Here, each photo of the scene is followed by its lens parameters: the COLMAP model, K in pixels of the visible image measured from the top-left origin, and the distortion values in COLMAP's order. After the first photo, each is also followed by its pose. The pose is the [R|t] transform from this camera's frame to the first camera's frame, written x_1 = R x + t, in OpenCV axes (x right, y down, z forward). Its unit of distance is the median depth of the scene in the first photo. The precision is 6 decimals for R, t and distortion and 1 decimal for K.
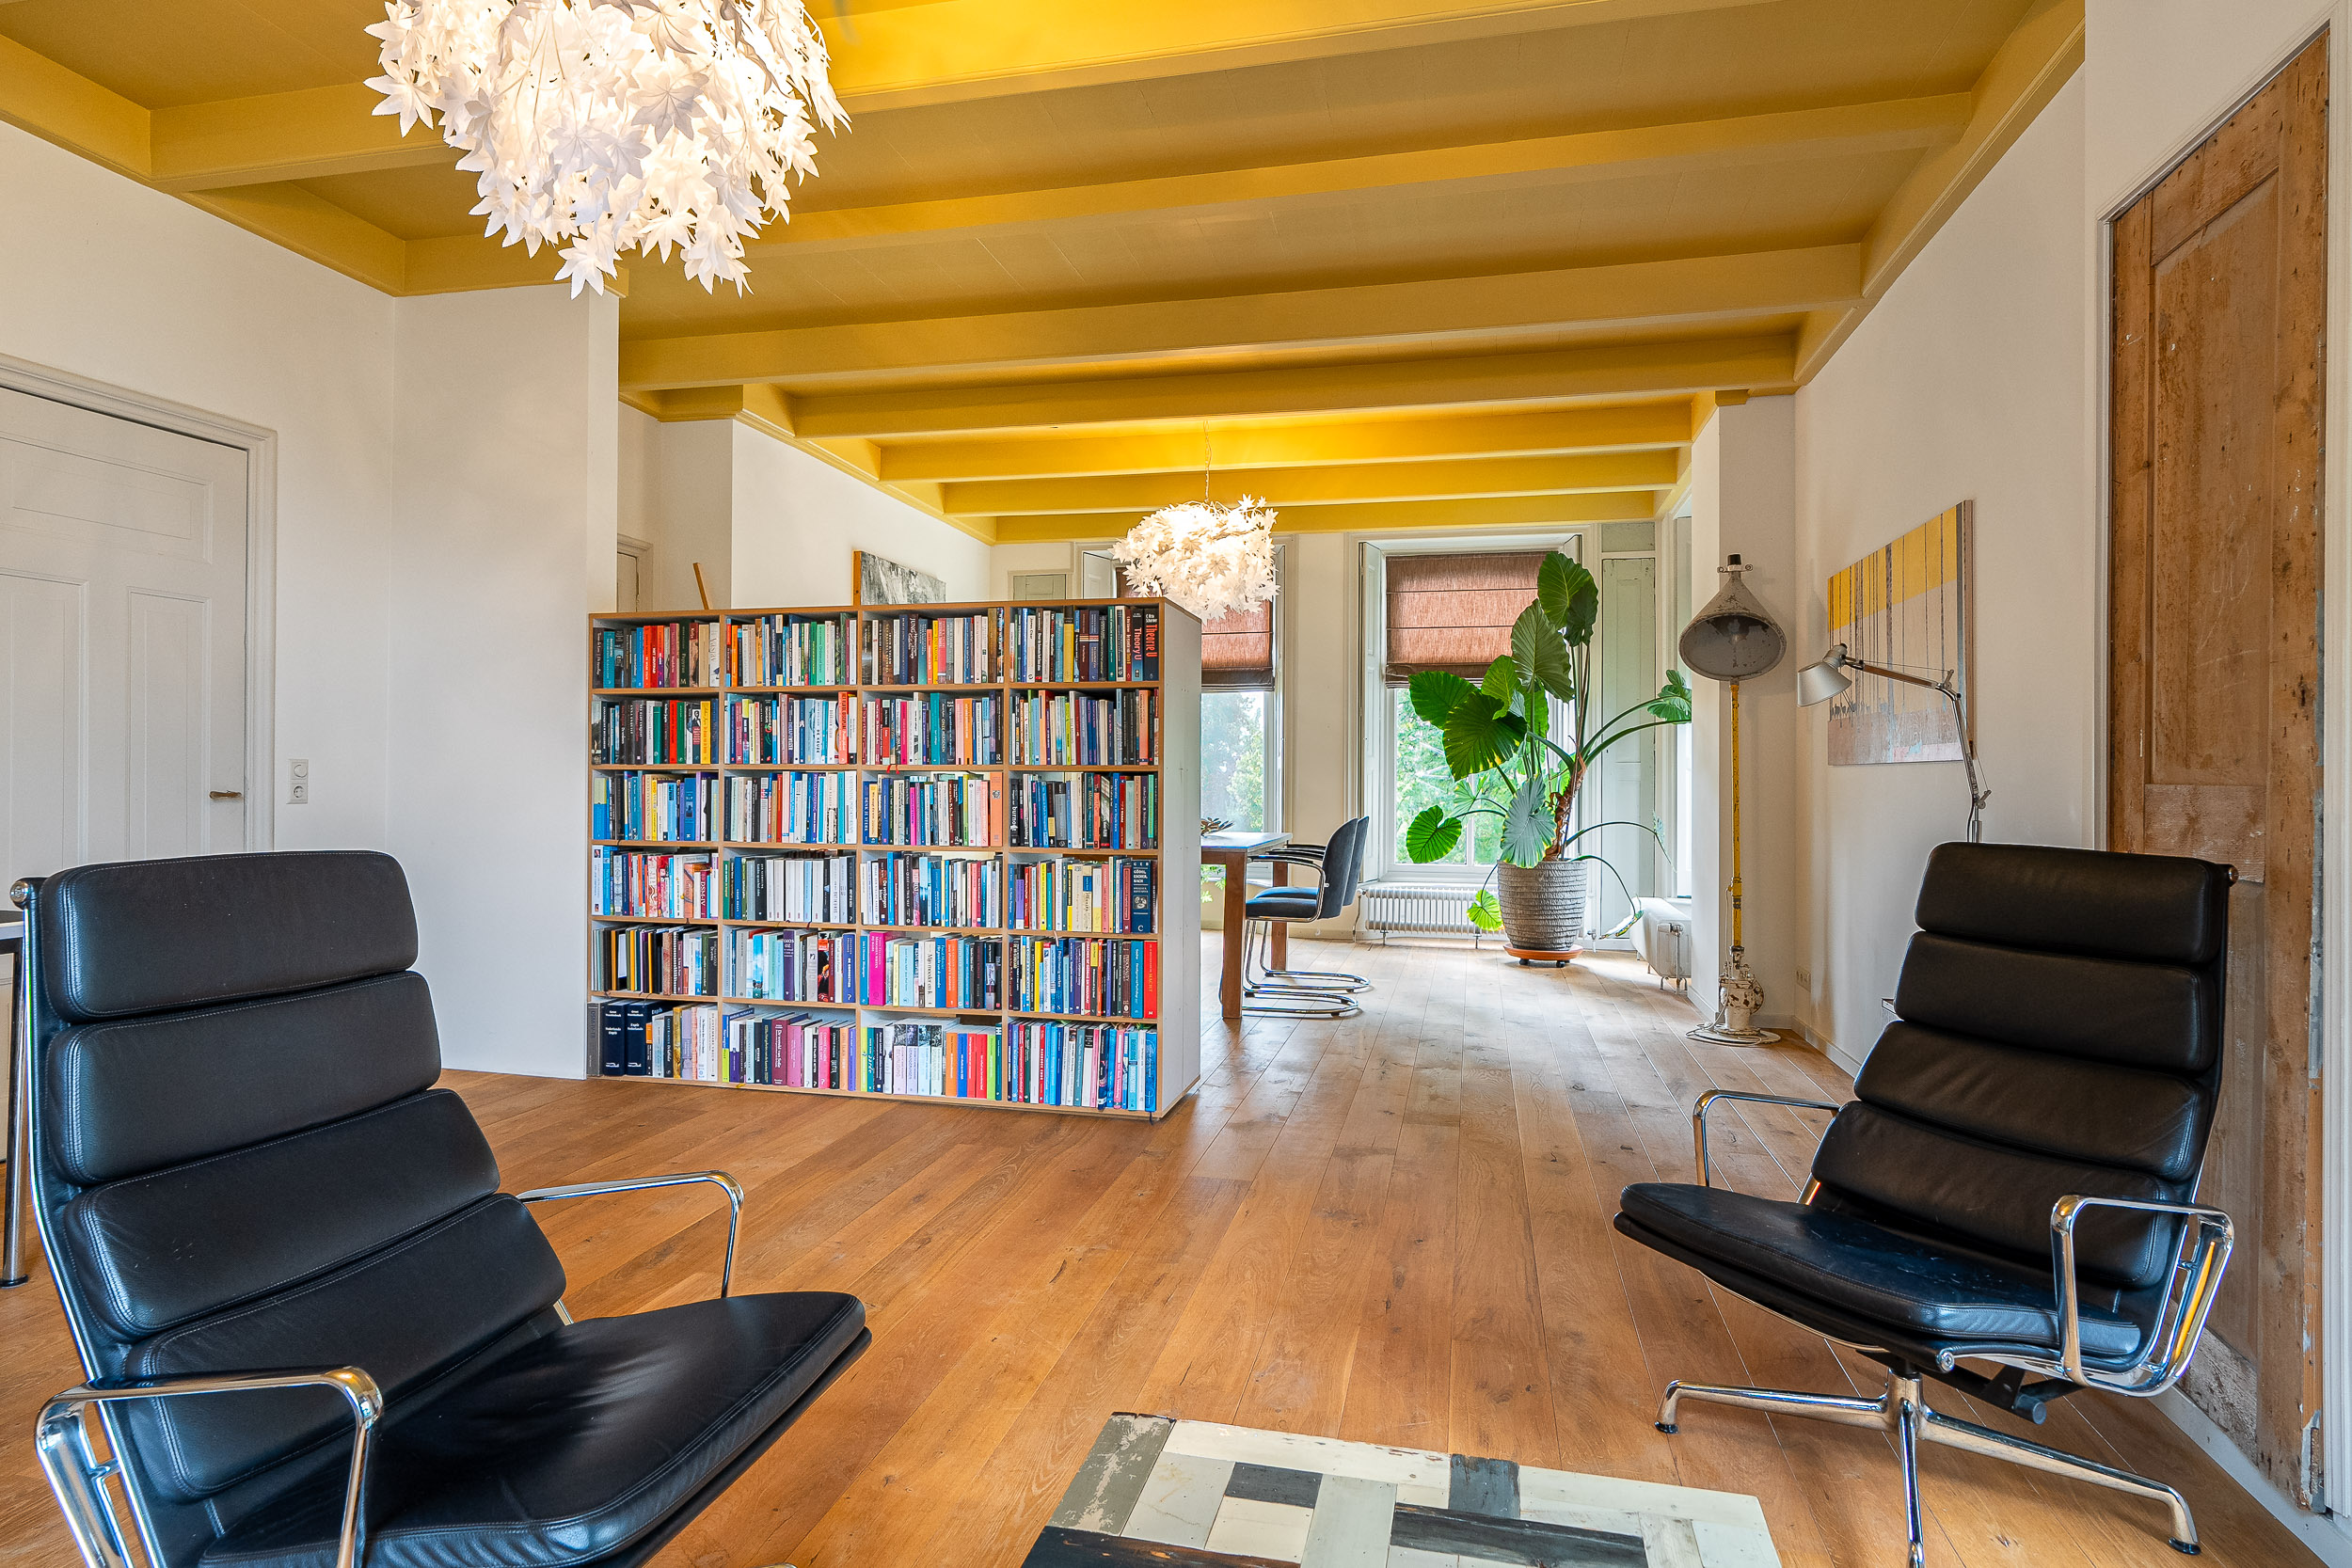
lens RADIAL K [[1322.6, 0, 1169.5], [0, 1322.6, 759.0], [0, 0, 1]] dist [-0.000465, 0.000589]
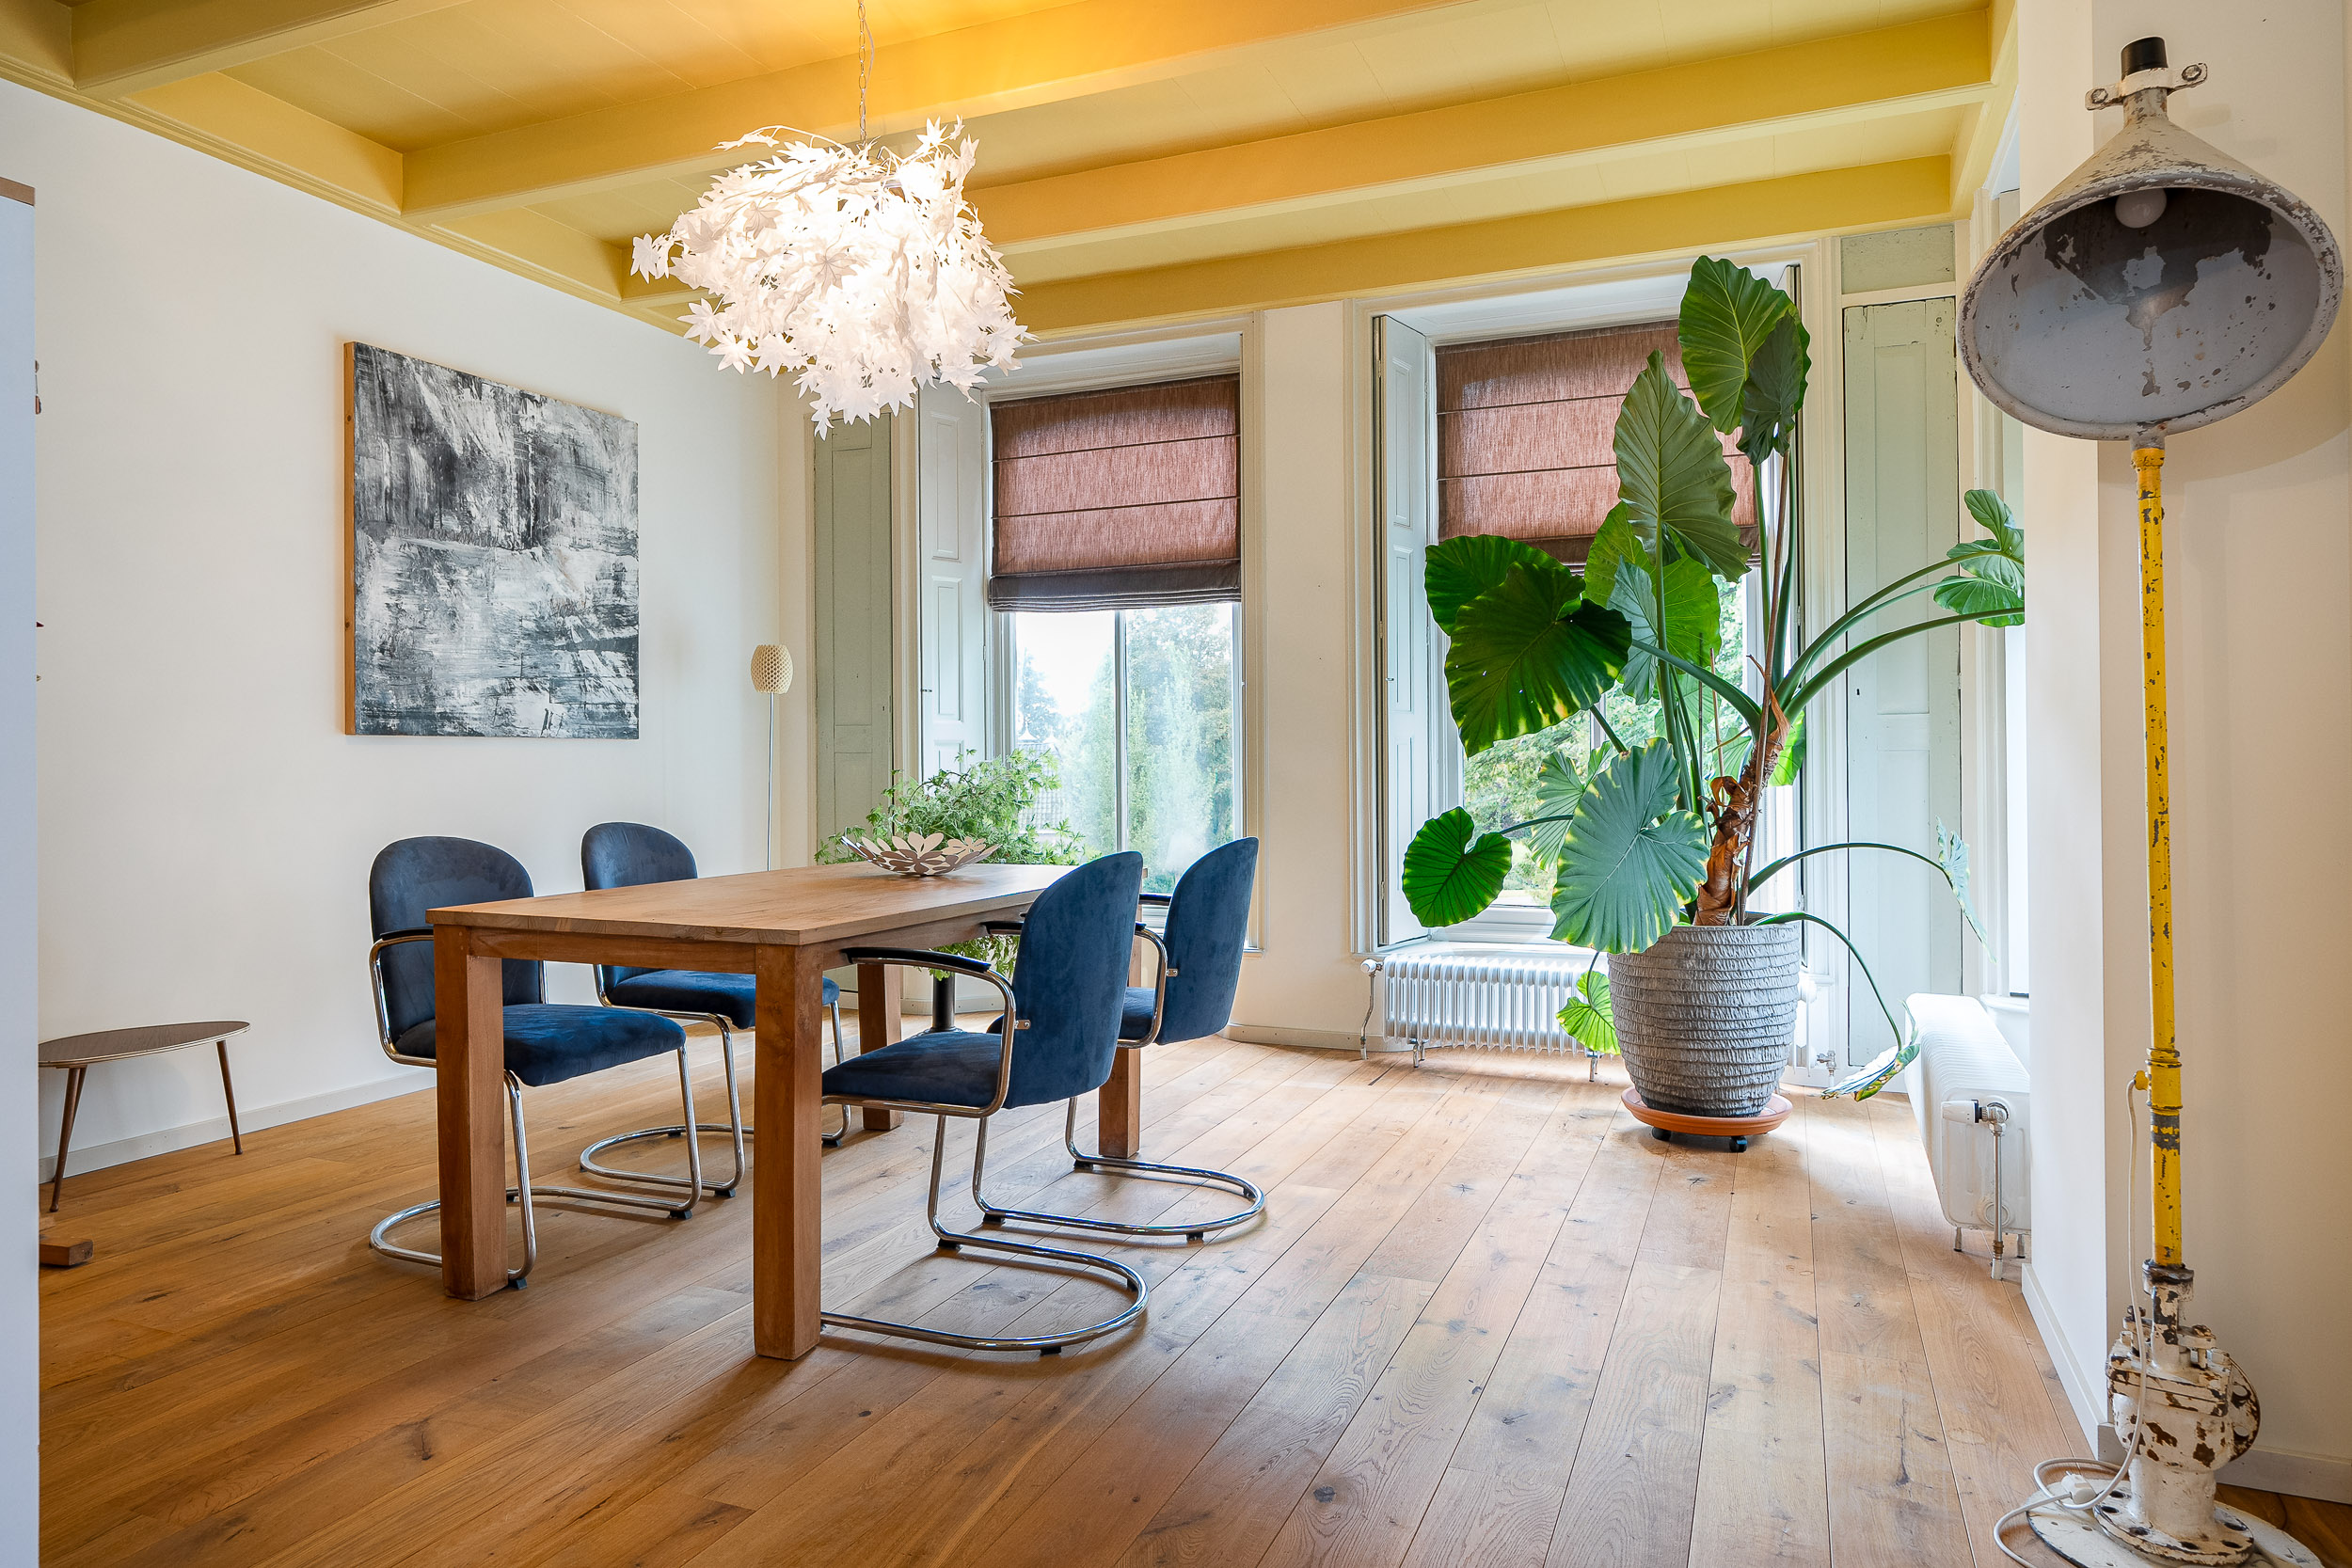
lens RADIAL K [[1486.6, 0, 1175.8], [0, 1486.6, 739.8], [0, 0, 1]] dist [0.000789, 0.001493]
pose [[0.986443, -0.014764, -0.163441, 0.189724], [0.015693, 0.999867, 0.004393, 0.006555], [0.163355, -0.006899, 0.986543, 0.454750]]
